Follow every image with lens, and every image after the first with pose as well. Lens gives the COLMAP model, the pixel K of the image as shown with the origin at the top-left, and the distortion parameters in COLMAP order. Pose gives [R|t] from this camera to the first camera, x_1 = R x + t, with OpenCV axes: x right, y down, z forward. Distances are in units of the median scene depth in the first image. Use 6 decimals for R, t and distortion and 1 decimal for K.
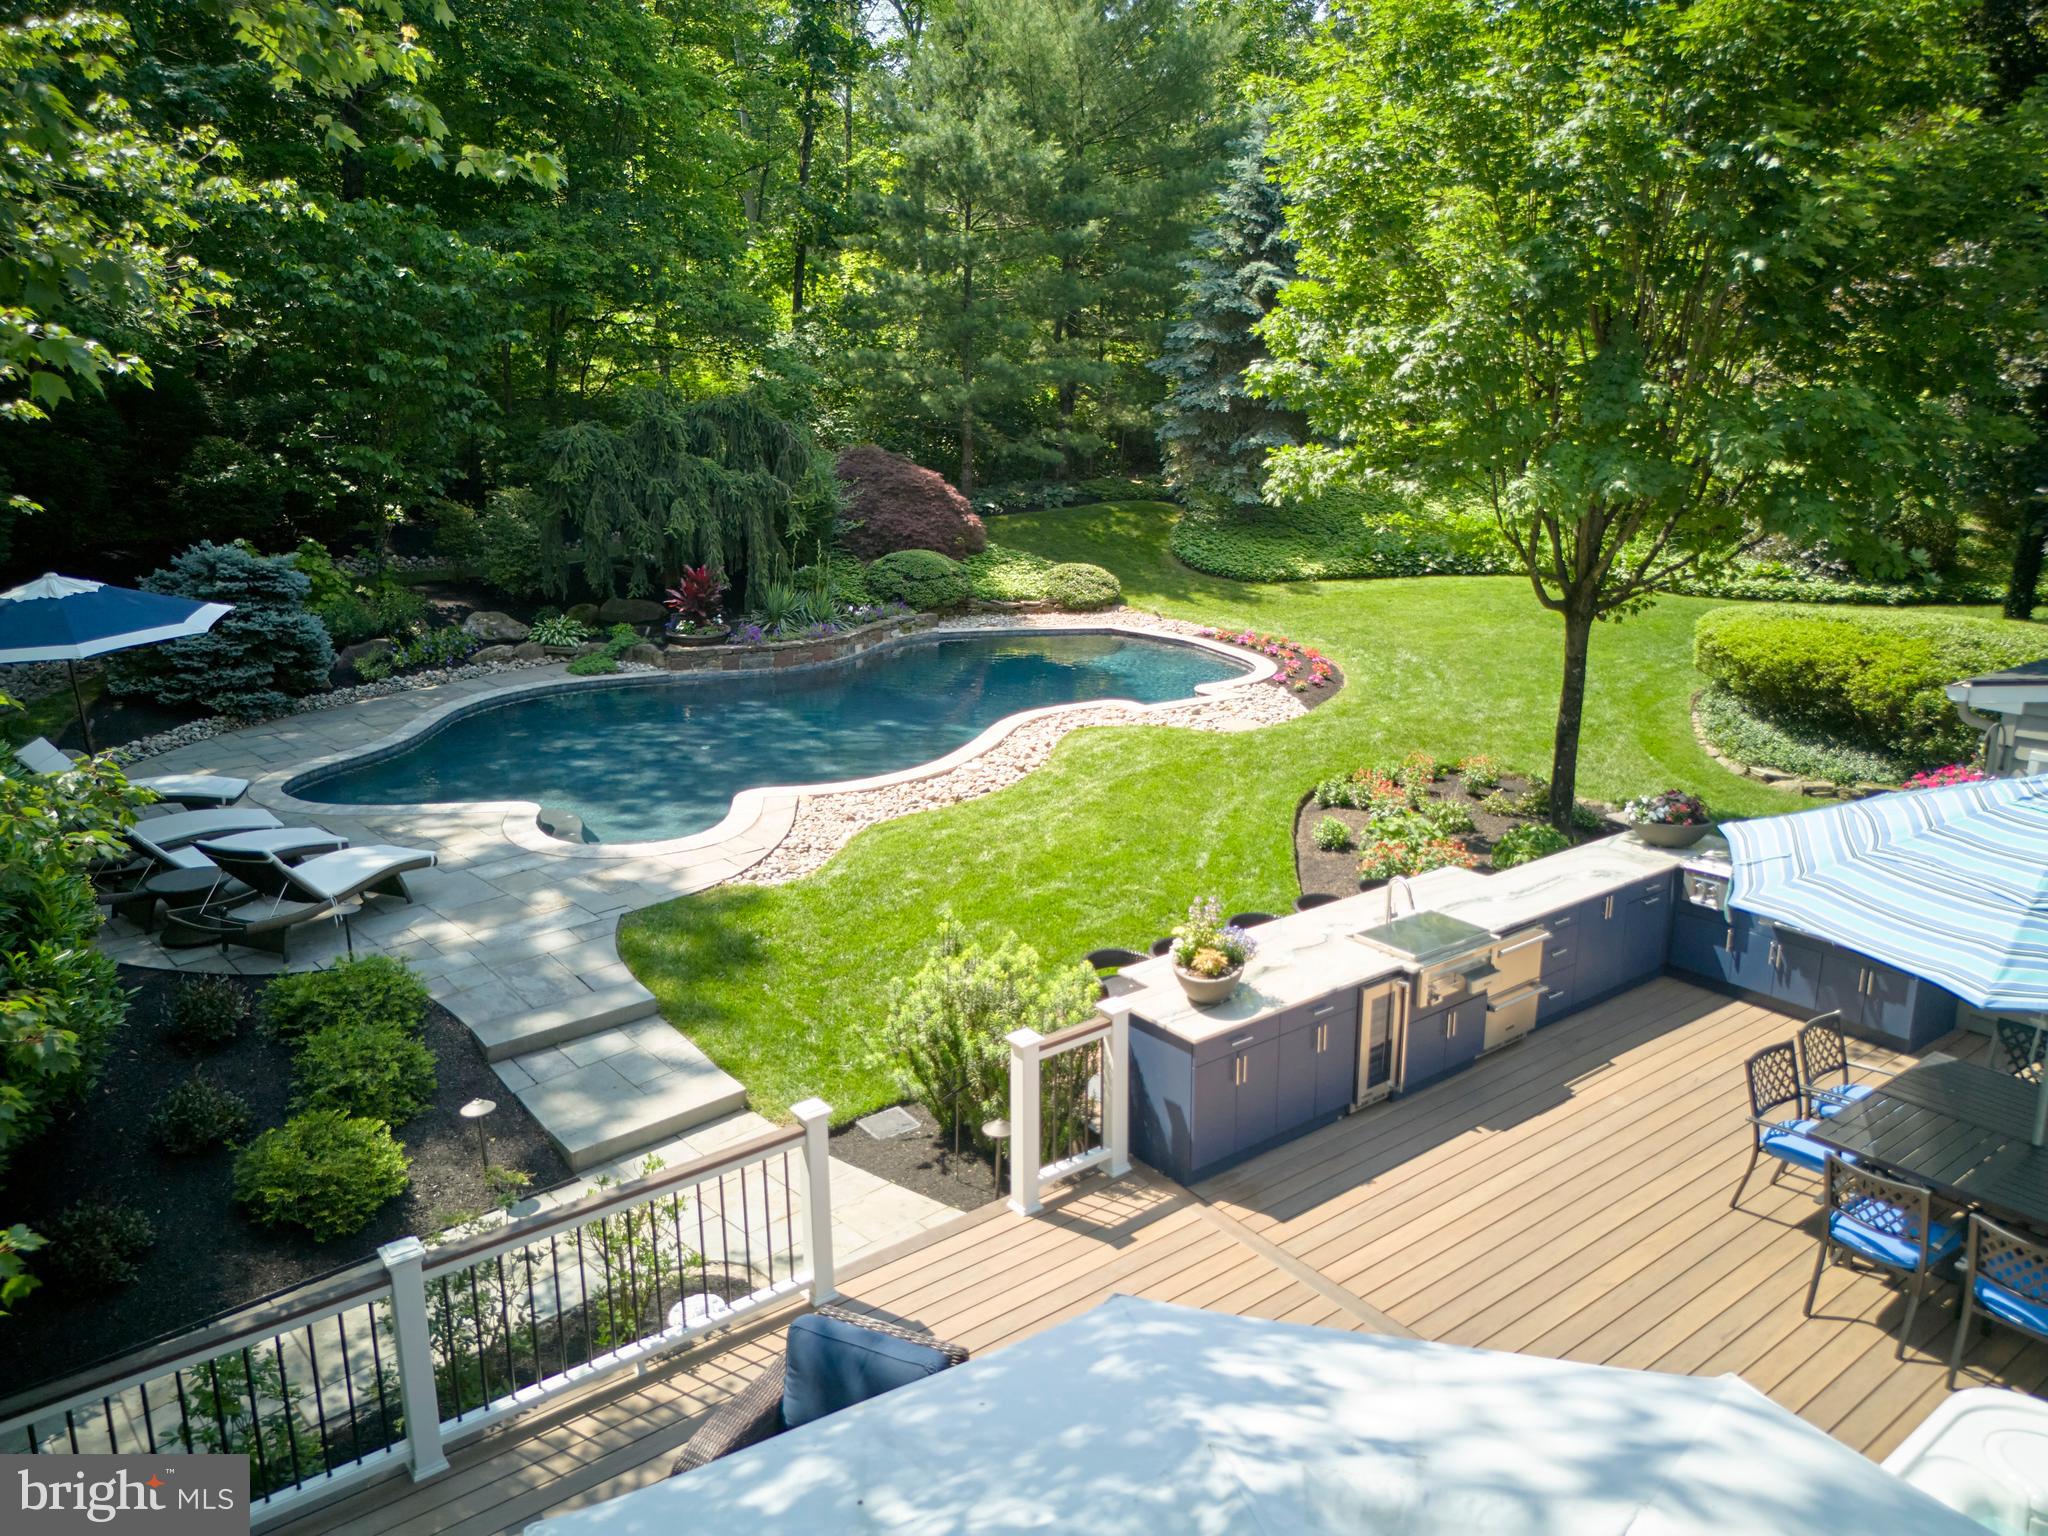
lens RADIAL K [[1453.3, 0, 1024.0], [0, 1453.3, 768.0], [0, 0, 1]] dist [0.079519, -0.093537]
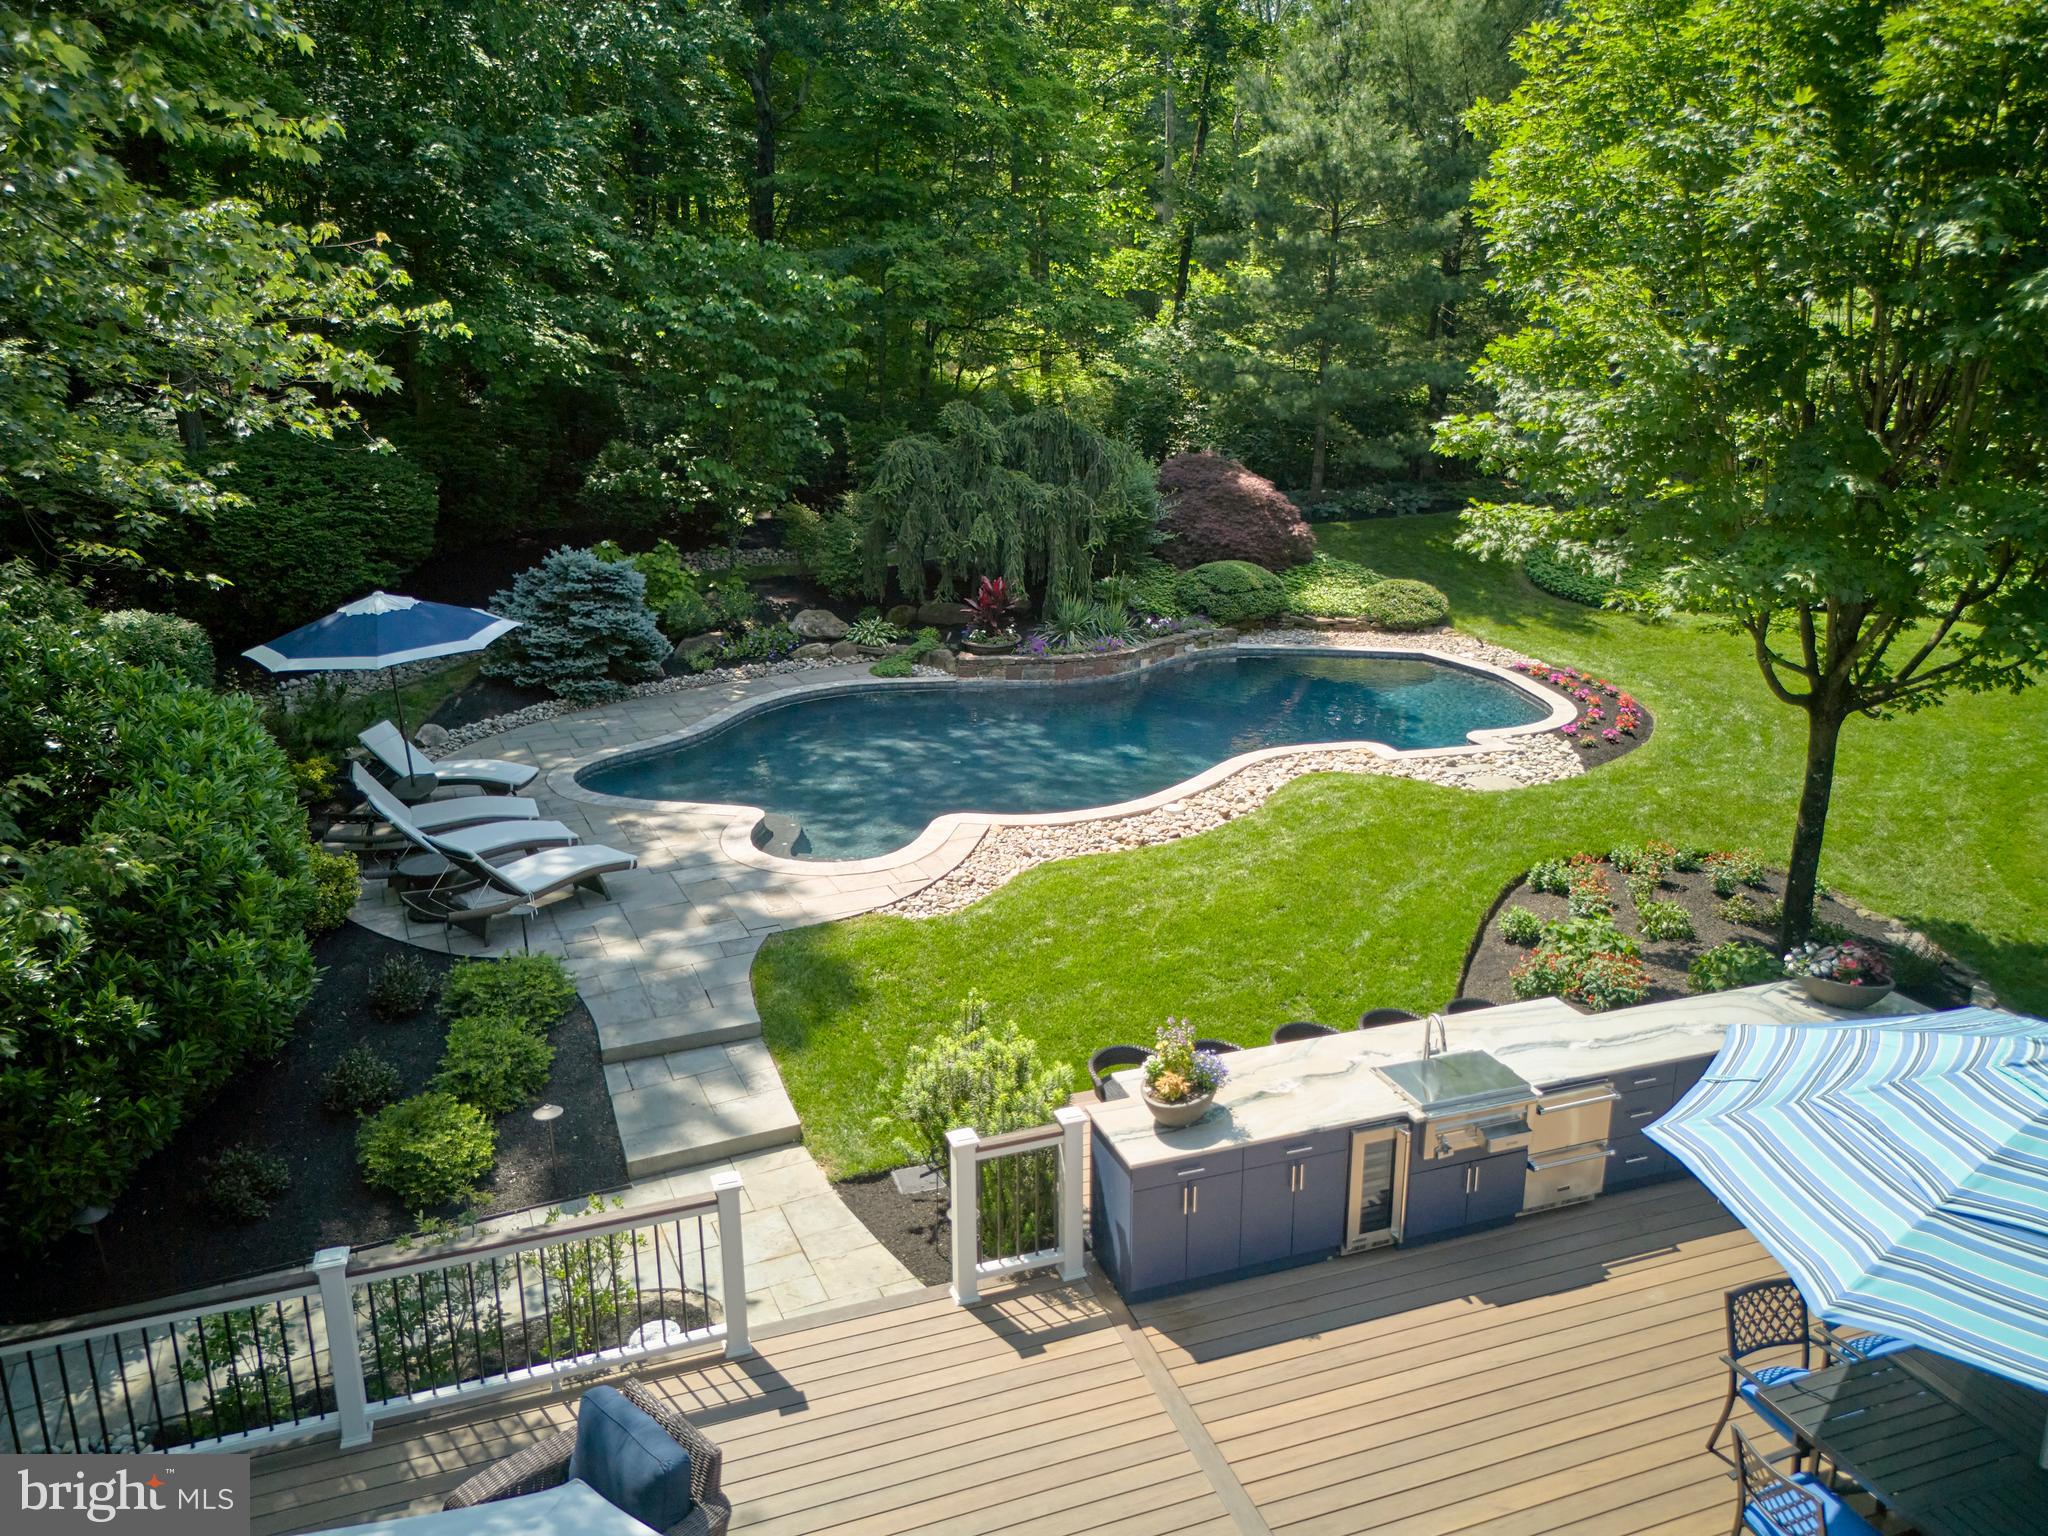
lens RADIAL K [[1453.3, 0, 1024.0], [0, 1453.3, 768.0], [0, 0, 1]] dist [0.079519, -0.093537]
pose [[0.950224, 0.085346, -0.299652, 0.188206], [-0.077417, 0.996265, 0.038257, -0.067667], [0.301797, -0.013155, 0.953281, 0.016736]]
